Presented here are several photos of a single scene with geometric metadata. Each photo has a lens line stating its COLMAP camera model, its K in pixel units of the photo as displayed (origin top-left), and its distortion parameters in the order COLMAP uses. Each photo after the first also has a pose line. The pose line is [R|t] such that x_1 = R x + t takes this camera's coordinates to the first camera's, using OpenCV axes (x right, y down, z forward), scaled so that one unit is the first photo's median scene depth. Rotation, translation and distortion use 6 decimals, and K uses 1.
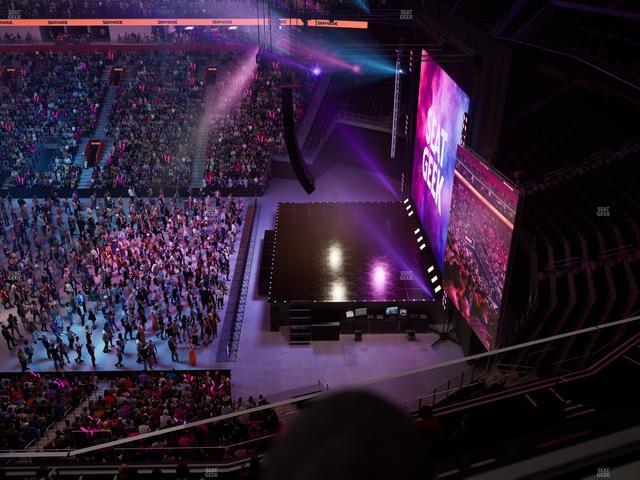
lens RADIAL K [[599.7, 0, 321.1], [0, 599.7, 241.1], [0, 0, 1]] dist [-0.000130, 0.000000]
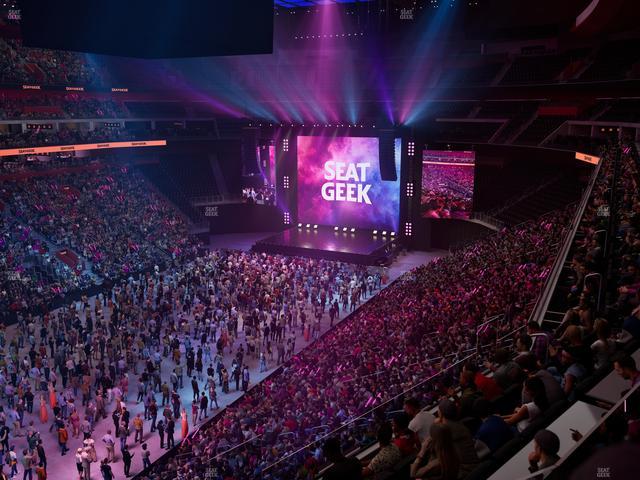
lens RADIAL K [[599.7, 0, 320.6], [0, 599.7, 239.2], [0, 0, 1]] dist [-0.000130, 0.000000]
pose [[0.458896, -0.189495, 0.868047, -1.631660], [0.414559, 0.909790, -0.020550, 0.035058], [-0.785847, 0.369288, 0.496056, 0.176525]]
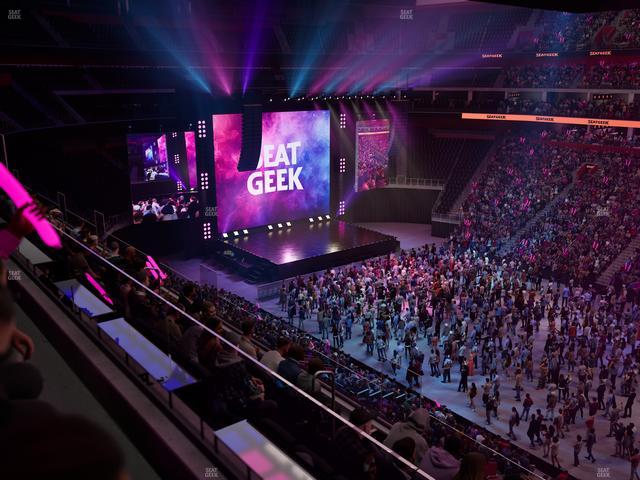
lens RADIAL K [[599.7, 0, 320.1], [0, 599.7, 239.6], [0, 0, 1]] dist [-0.000130, 0.000000]
pose [[-0.601719, -0.209389, 0.770772, -1.180954], [0.371751, 0.780701, 0.502302, -0.771268], [-0.706920, 0.588780, -0.391922, 1.710050]]
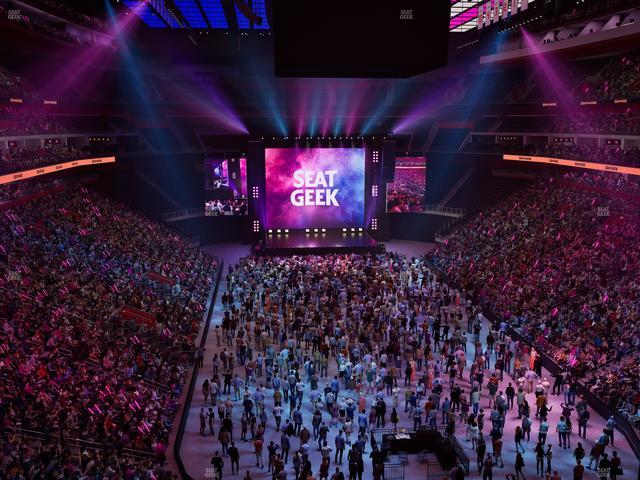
lens RADIAL K [[599.7, 0, 320.3], [0, 599.7, 239.4], [0, 0, 1]] dist [-0.000130, 0.000000]
pose [[-0.082312, -0.190513, 0.978228, -2.059953], [0.464212, 0.861246, 0.206791, -0.438511], [-0.881891, 0.471127, 0.017548, 1.072538]]
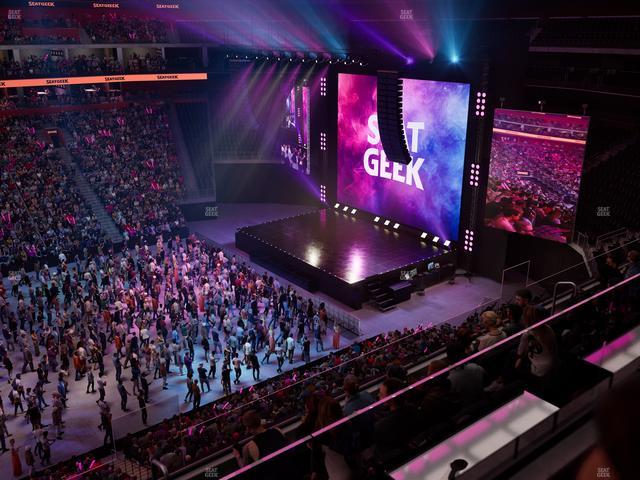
lens RADIAL K [[599.7, 0, 320.7], [0, 599.7, 240.0], [0, 0, 1]] dist [-0.000130, 0.000000]
pose [[0.799537, -0.197971, 0.567052, -0.692368], [0.280390, 0.957952, -0.060904, 0.072780], [-0.531151, 0.207690, 0.821428, 0.108692]]
